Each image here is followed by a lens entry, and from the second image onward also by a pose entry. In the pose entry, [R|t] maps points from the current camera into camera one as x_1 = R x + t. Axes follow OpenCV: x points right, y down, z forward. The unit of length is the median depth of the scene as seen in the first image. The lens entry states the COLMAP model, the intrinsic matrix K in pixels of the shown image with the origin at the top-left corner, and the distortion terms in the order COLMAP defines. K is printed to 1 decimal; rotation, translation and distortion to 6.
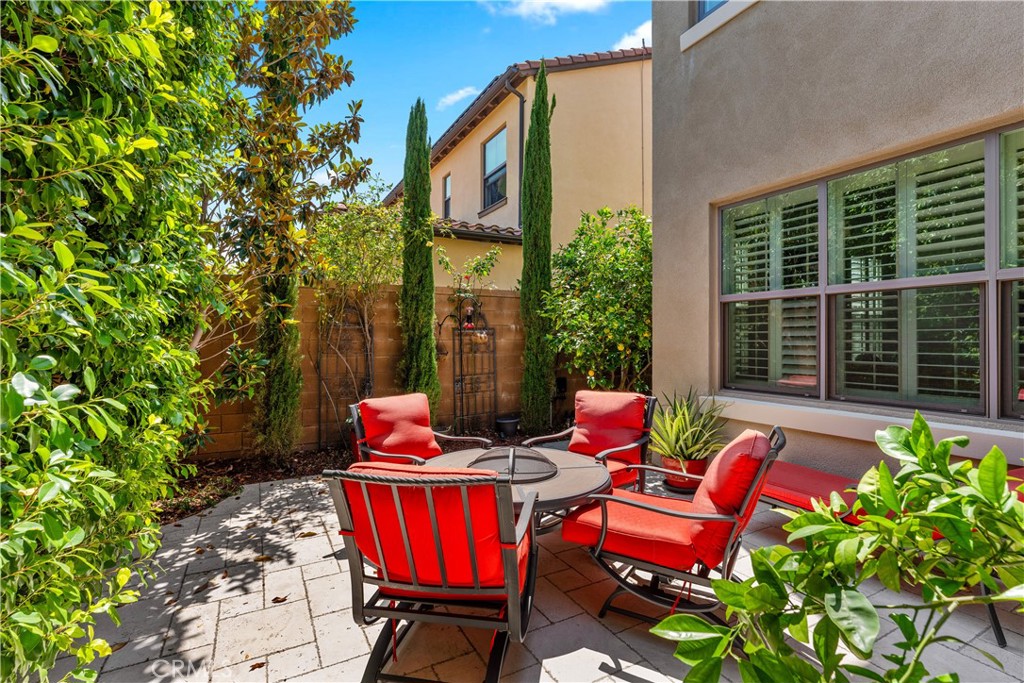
lens RADIAL K [[479.7, 0, 513.9], [0, 479.7, 340.8], [0, 0, 1]] dist [0.003529, -0.001511]
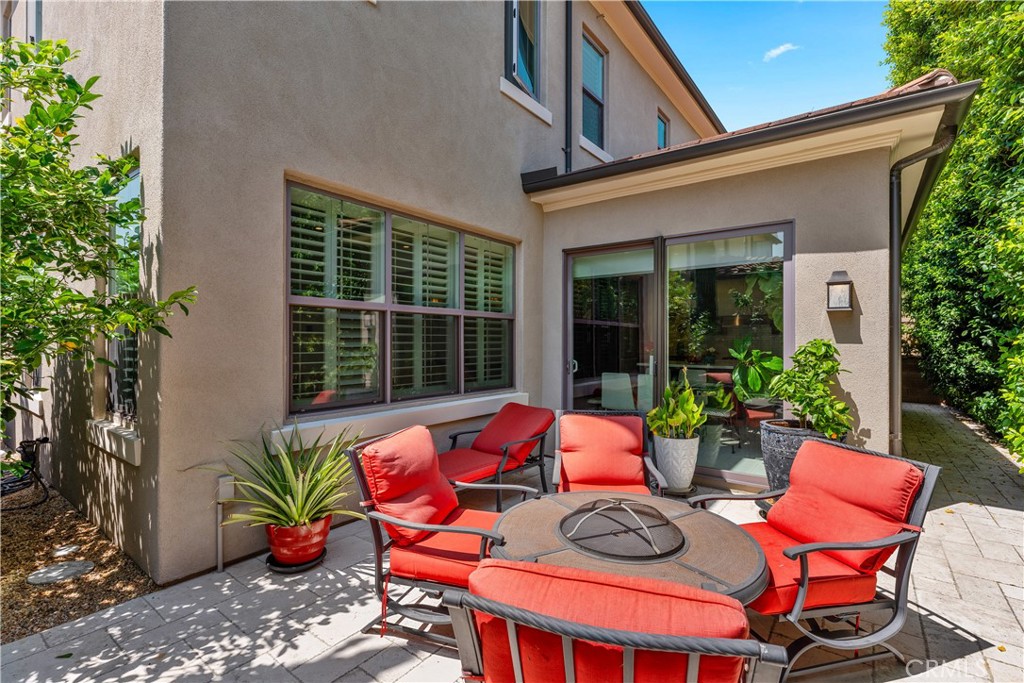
lens RADIAL K [[479.7, 0, 512.8], [0, 479.7, 341.1], [0, 0, 1]] dist [0.003529, -0.001511]
pose [[-0.423173, 0.000286, 0.906049, -0.450851], [-0.000882, 0.999999, -0.000728, -0.021279], [-0.906048, -0.001107, -0.423173, 1.066522]]
